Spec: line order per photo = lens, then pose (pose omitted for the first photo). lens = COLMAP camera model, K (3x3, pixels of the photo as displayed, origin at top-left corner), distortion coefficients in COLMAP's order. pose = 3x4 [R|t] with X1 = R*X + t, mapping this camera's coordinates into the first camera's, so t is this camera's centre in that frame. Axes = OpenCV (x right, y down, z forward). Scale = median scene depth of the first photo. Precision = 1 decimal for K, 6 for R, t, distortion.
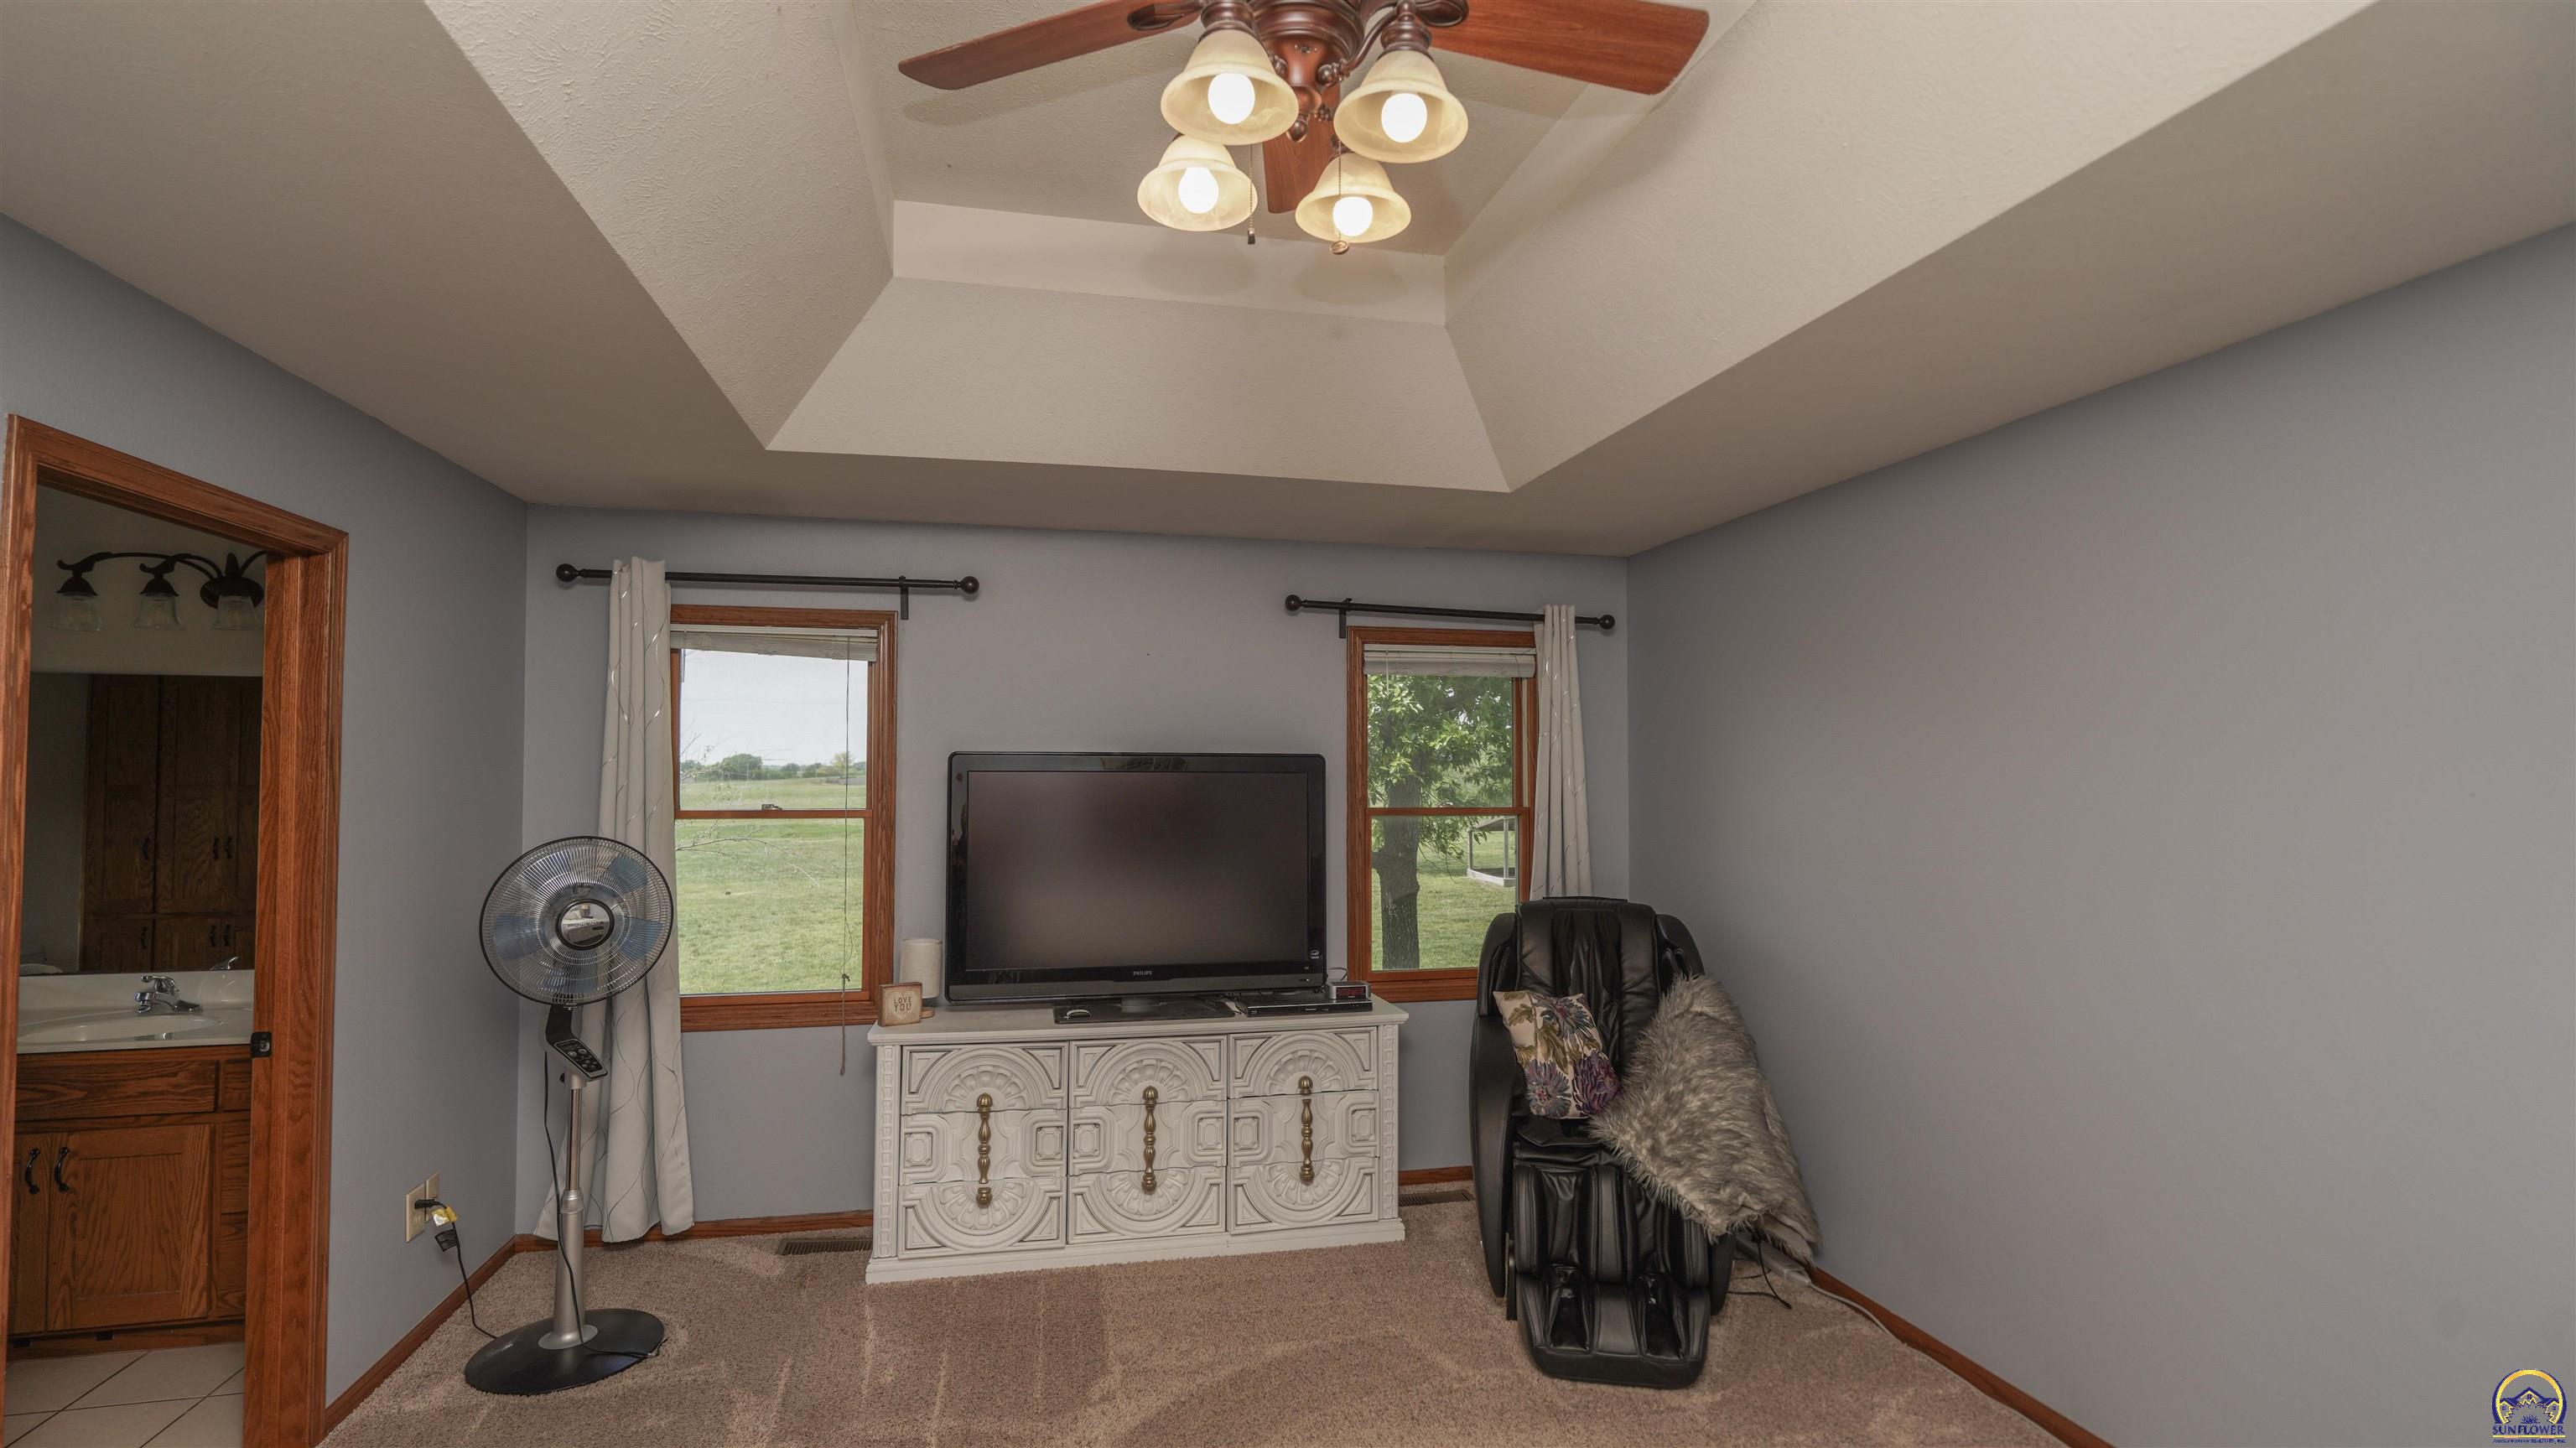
lens RADIAL K [[1162.1, 0, 1247.1], [0, 1162.1, 744.9], [0, 0, 1]] dist [-0.000539, 0.000492]
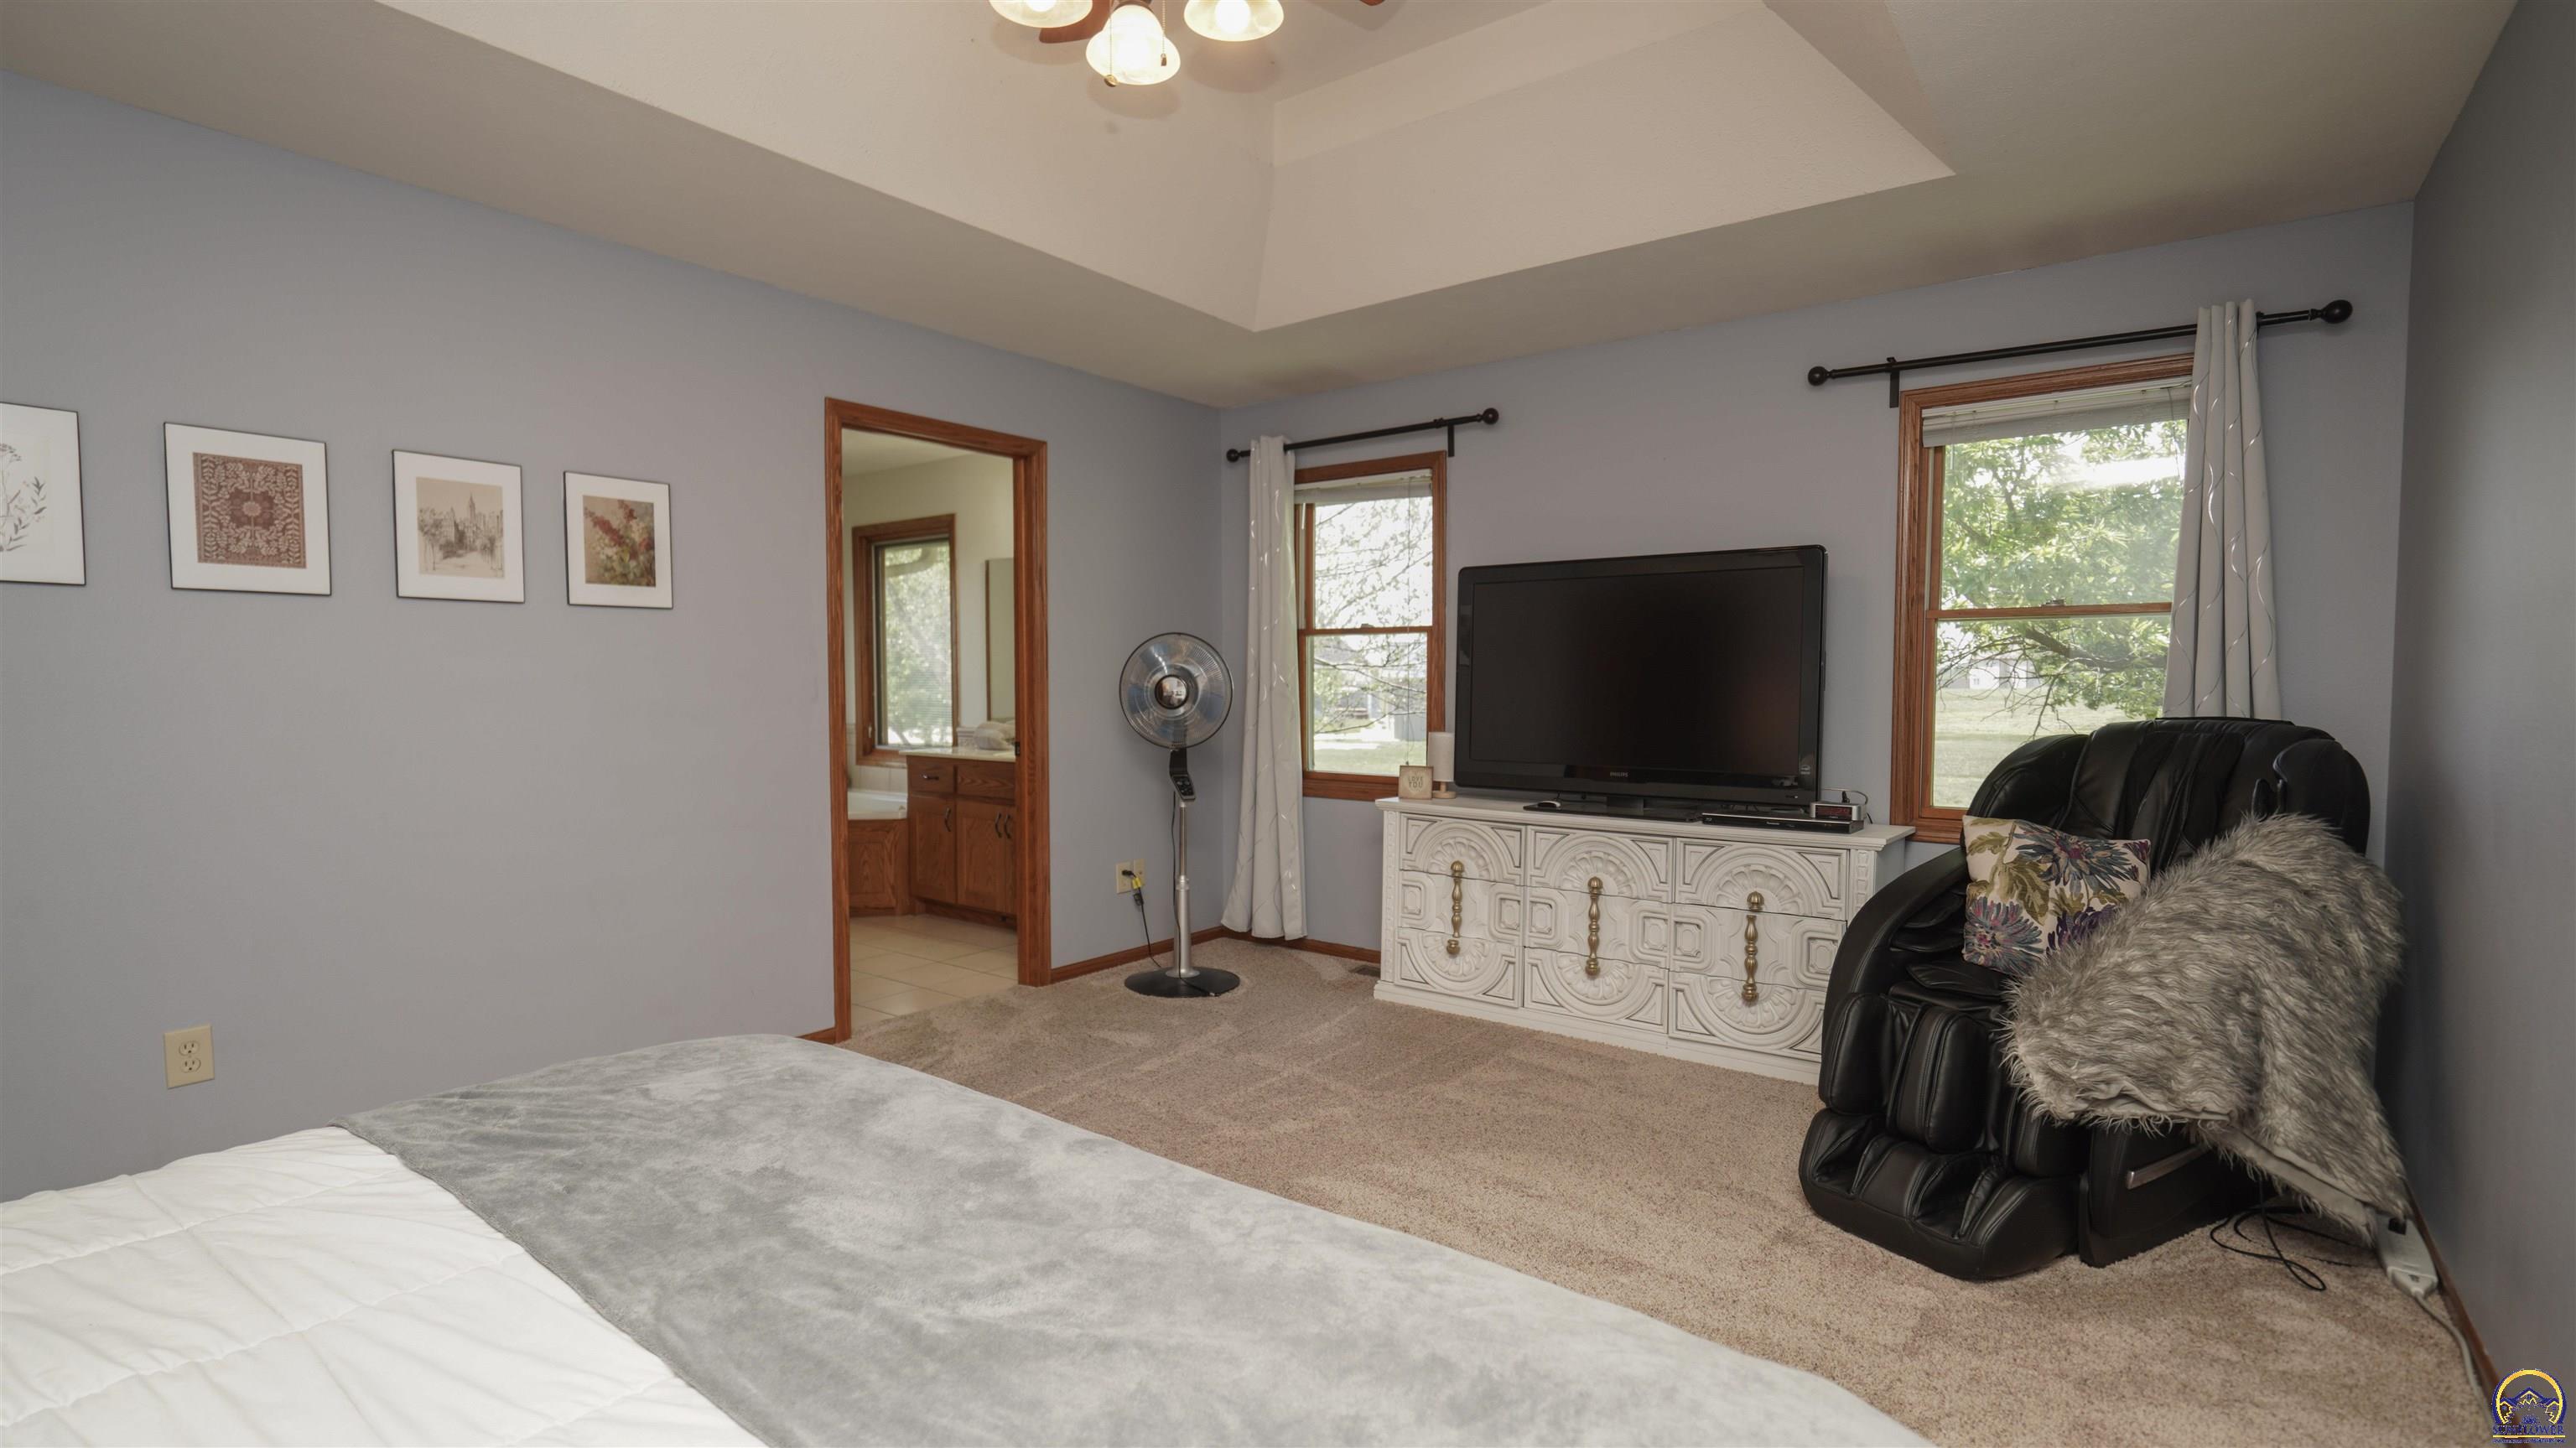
lens RADIAL K [[1179.1, 0, 1276.5], [0, 1179.1, 736.5], [0, 0, 1]] dist [0.001124, 0.002292]
pose [[0.653025, 0.034978, -0.756529, 0.523125], [0.020771, 0.997730, 0.064058, 0.096361], [0.757052, -0.057545, 0.650816, 0.109790]]
